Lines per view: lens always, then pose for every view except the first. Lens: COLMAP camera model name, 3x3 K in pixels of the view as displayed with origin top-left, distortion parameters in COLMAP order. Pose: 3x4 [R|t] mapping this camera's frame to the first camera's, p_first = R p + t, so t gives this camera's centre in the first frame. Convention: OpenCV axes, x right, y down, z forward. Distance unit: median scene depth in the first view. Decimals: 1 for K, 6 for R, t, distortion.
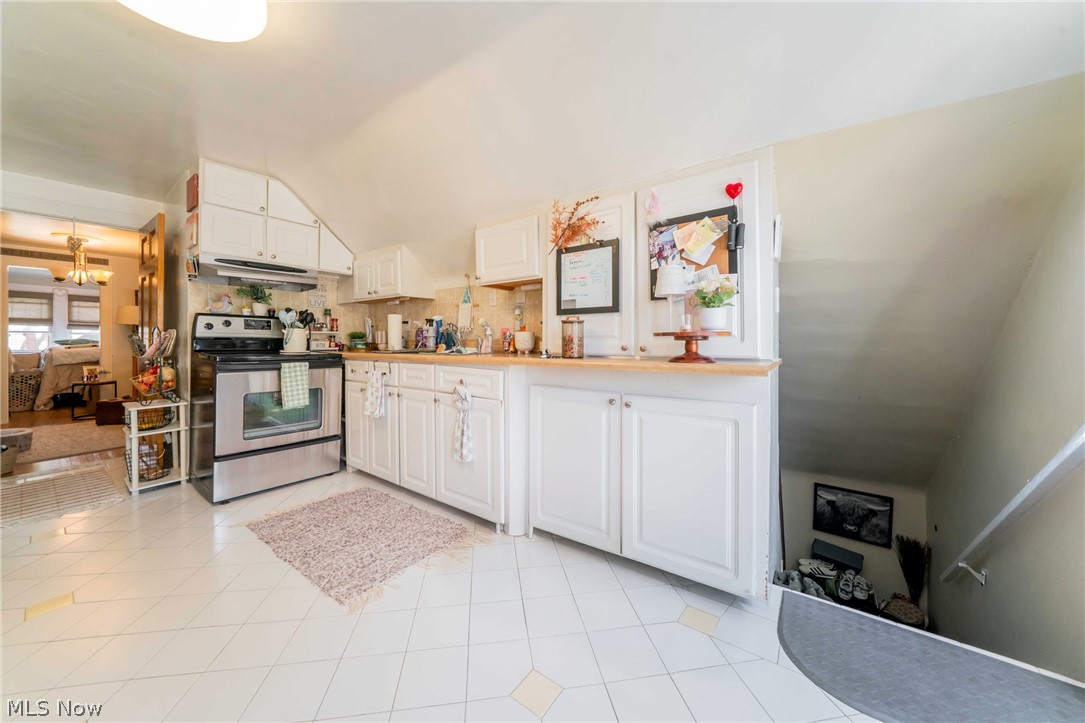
lens RADIAL K [[379.3, 0, 524.8], [0, 379.3, 345.1], [0, 0, 1]] dist [-0.003258, 0.000130]
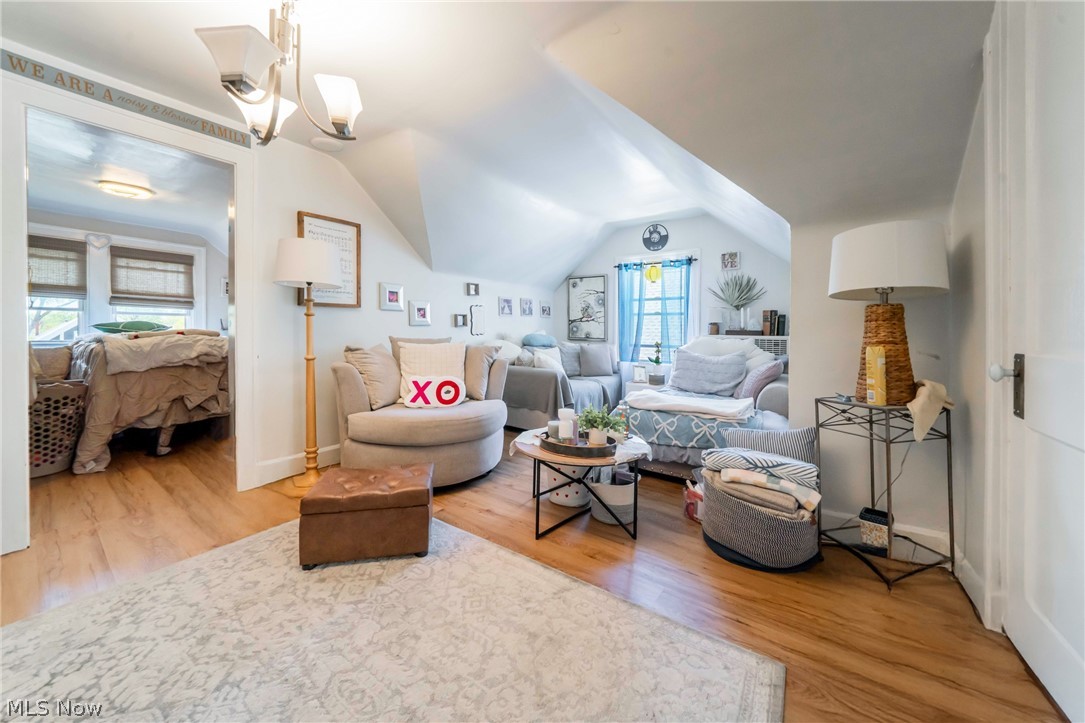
lens RADIAL K [[379.3, 0, 526.0], [0, 379.3, 336.7], [0, 0, 1]] dist [-0.003258, 0.000130]
pose [[0.999892, 0.001517, 0.014609, -0.600058], [-0.001584, 0.999988, 0.004542, 0.003006], [-0.014602, -0.004565, 0.999883, 0.422752]]
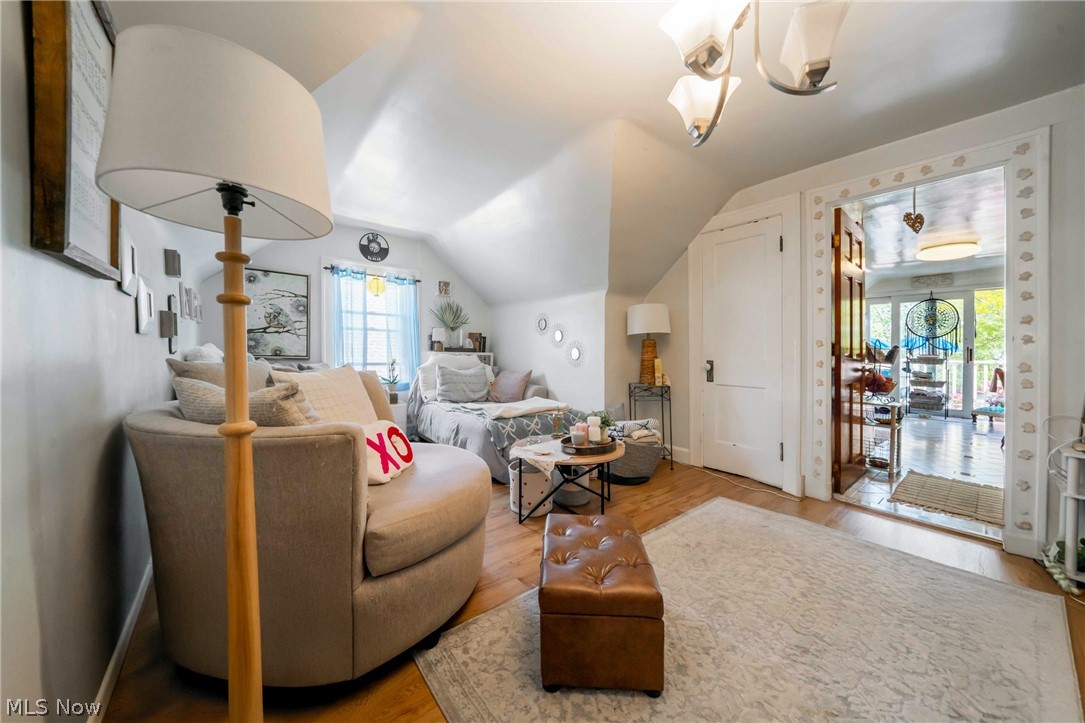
lens RADIAL K [[379.3, 0, 540.1], [0, 379.3, 355.6], [0, 0, 1]] dist [-0.003258, 0.000130]
pose [[0.239366, -0.014090, 0.970827, -1.253632], [-0.005978, 0.999854, 0.015986, -0.008451], [-0.970911, -0.009630, 0.239247, 0.954365]]
